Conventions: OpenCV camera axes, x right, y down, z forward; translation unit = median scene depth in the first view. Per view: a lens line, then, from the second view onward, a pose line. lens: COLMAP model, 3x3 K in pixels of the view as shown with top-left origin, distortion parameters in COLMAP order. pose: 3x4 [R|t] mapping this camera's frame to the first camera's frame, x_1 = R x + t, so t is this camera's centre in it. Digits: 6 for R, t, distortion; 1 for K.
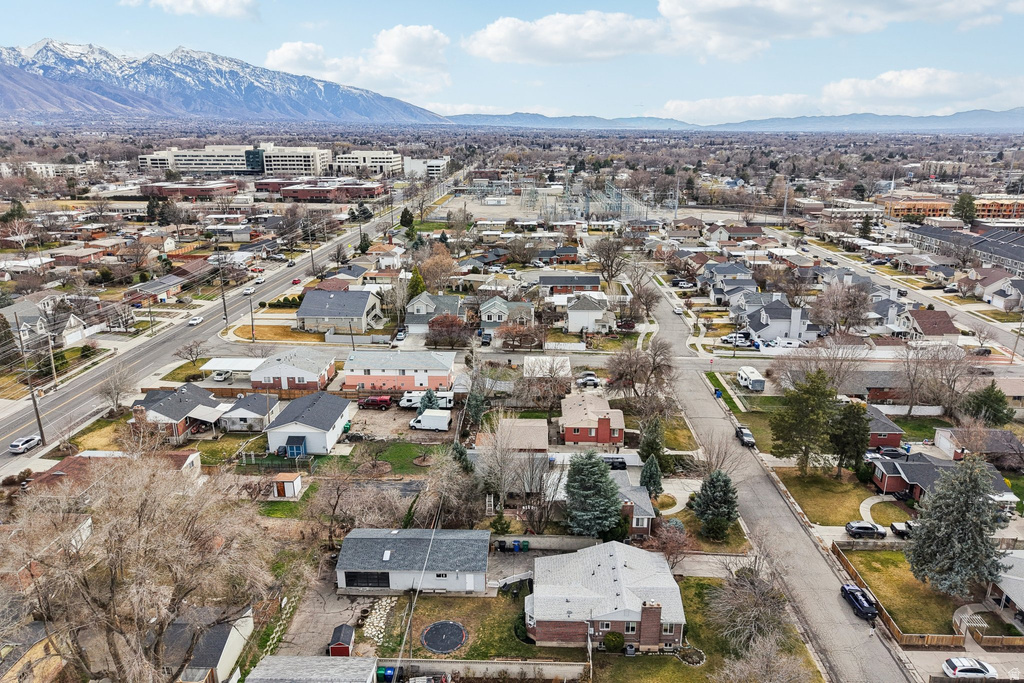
lens RADIAL K [[664.3, 0, 514.6], [0, 664.3, 381.8], [0, 0, 1]] dist [0.026253, -0.029224]
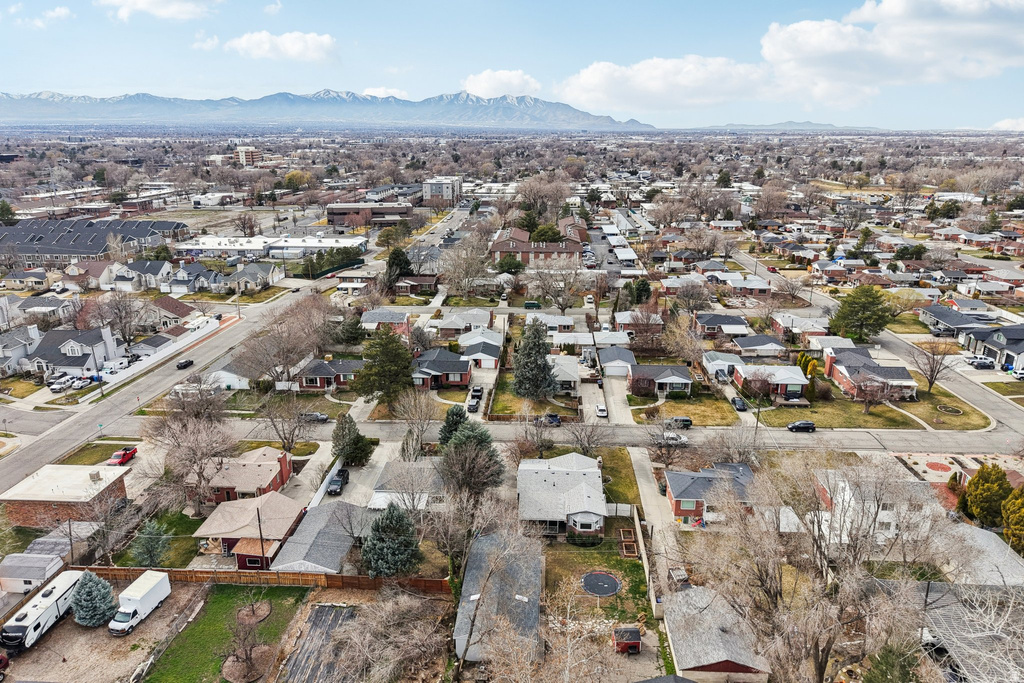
lens RADIAL K [[681.1, 0, 512.0], [0, 681.1, 341.5], [0, 0, 1]] dist [0.031761, -0.029274]
pose [[0.030639, -0.297912, 0.954102, -0.481073], [0.351050, 0.896947, 0.268793, -0.154481], [-0.935855, 0.326702, 0.132063, 0.368311]]
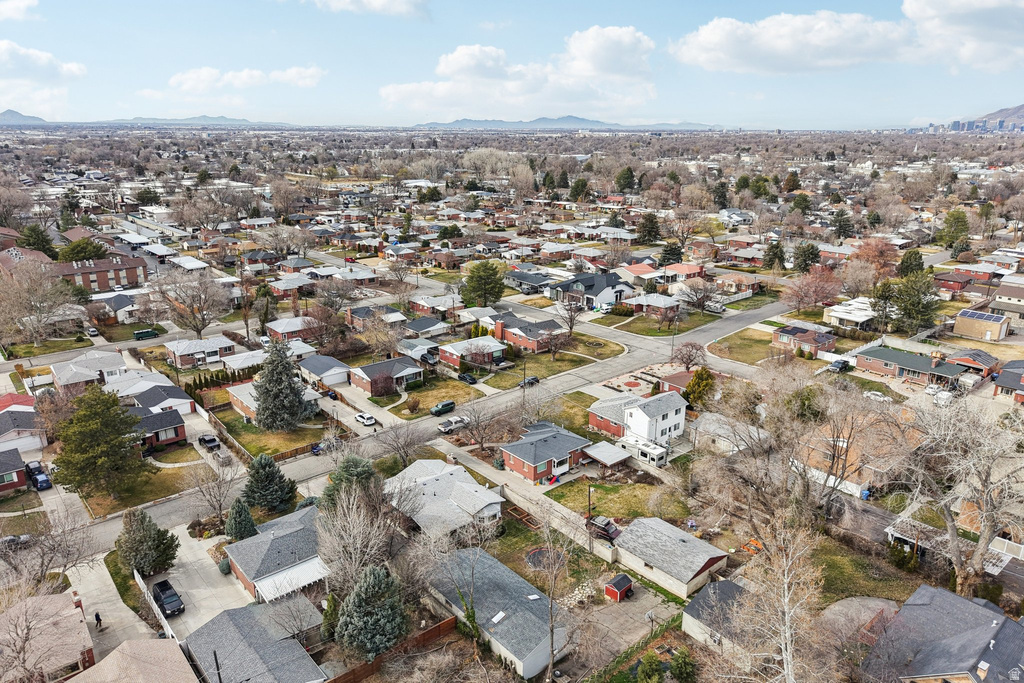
lens RADIAL K [[681.2, 0, 514.6], [0, 681.2, 362.2], [0, 0, 1]] dist [0.029585, -0.029297]
pose [[-0.674782, -0.247589, 0.695247, -0.364729], [0.250162, 0.809544, 0.531091, -0.246480], [-0.694326, 0.532295, -0.484328, 0.625481]]
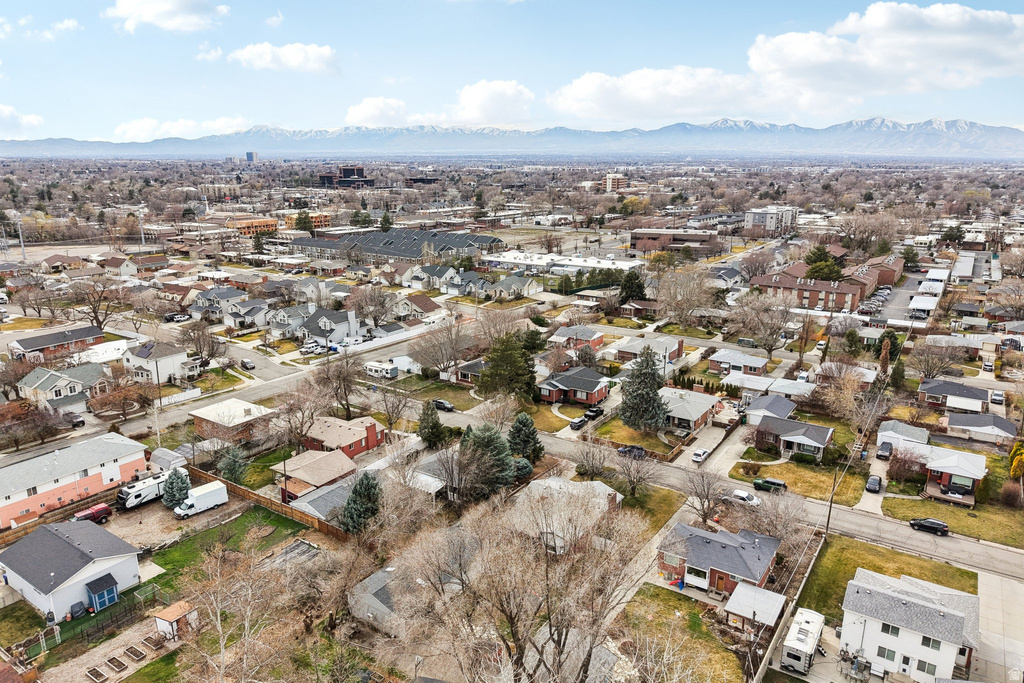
lens RADIAL K [[683.5, 0, 512.0], [0, 683.5, 341.5], [0, 0, 1]] dist [0.070772, -0.107152]
pose [[0.533297, -0.218750, 0.817155, -0.428109], [0.295516, 0.953302, 0.062335, -0.051697], [-0.792631, 0.208240, 0.573037, 0.106504]]
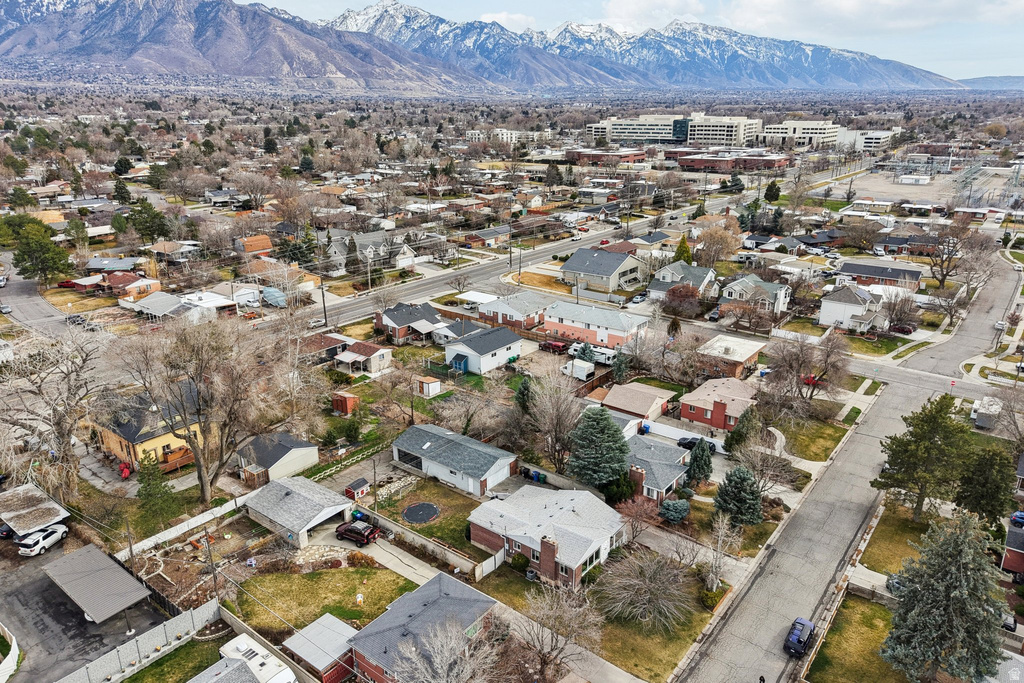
lens RADIAL K [[681.2, 0, 514.6], [0, 681.2, 362.2], [0, 0, 1]] dist [0.029585, -0.029297]
pose [[0.807484, 0.201056, -0.554569, 0.297007], [-0.197643, 0.977996, 0.066788, -0.005675], [0.555795, 0.055676, 0.829453, 0.009902]]
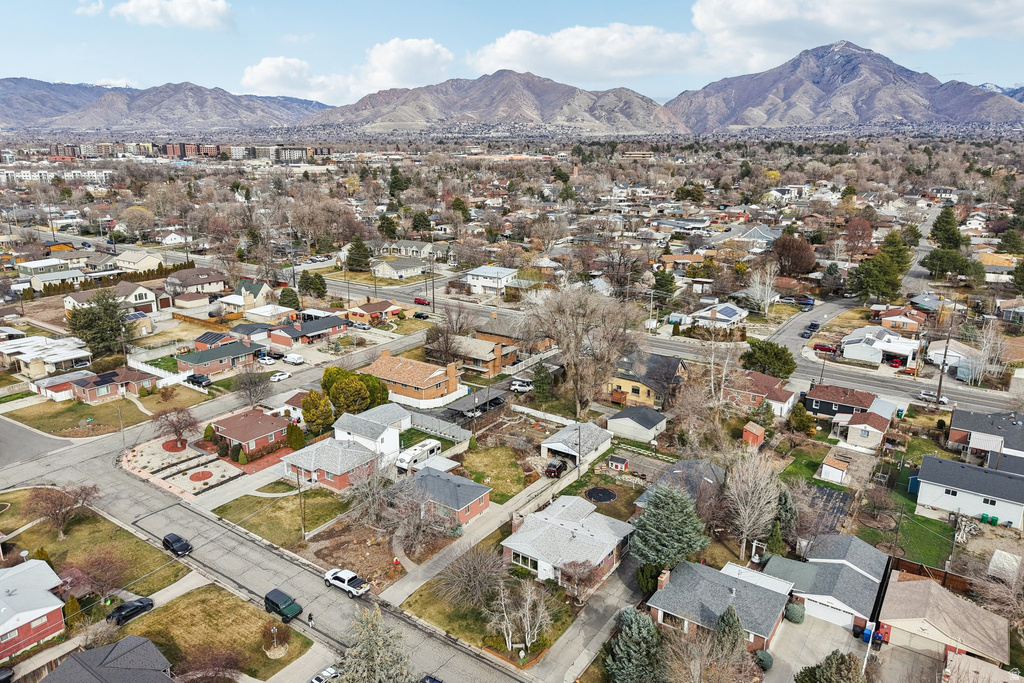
lens RADIAL K [[681.2, 0, 514.6], [0, 681.2, 362.2], [0, 0, 1]] dist [0.029585, -0.029297]
pose [[-0.542872, 0.243526, -0.803732, 0.495433], [-0.301305, 0.836840, 0.457071, -0.216255], [0.783904, 0.490300, -0.380921, 0.554961]]
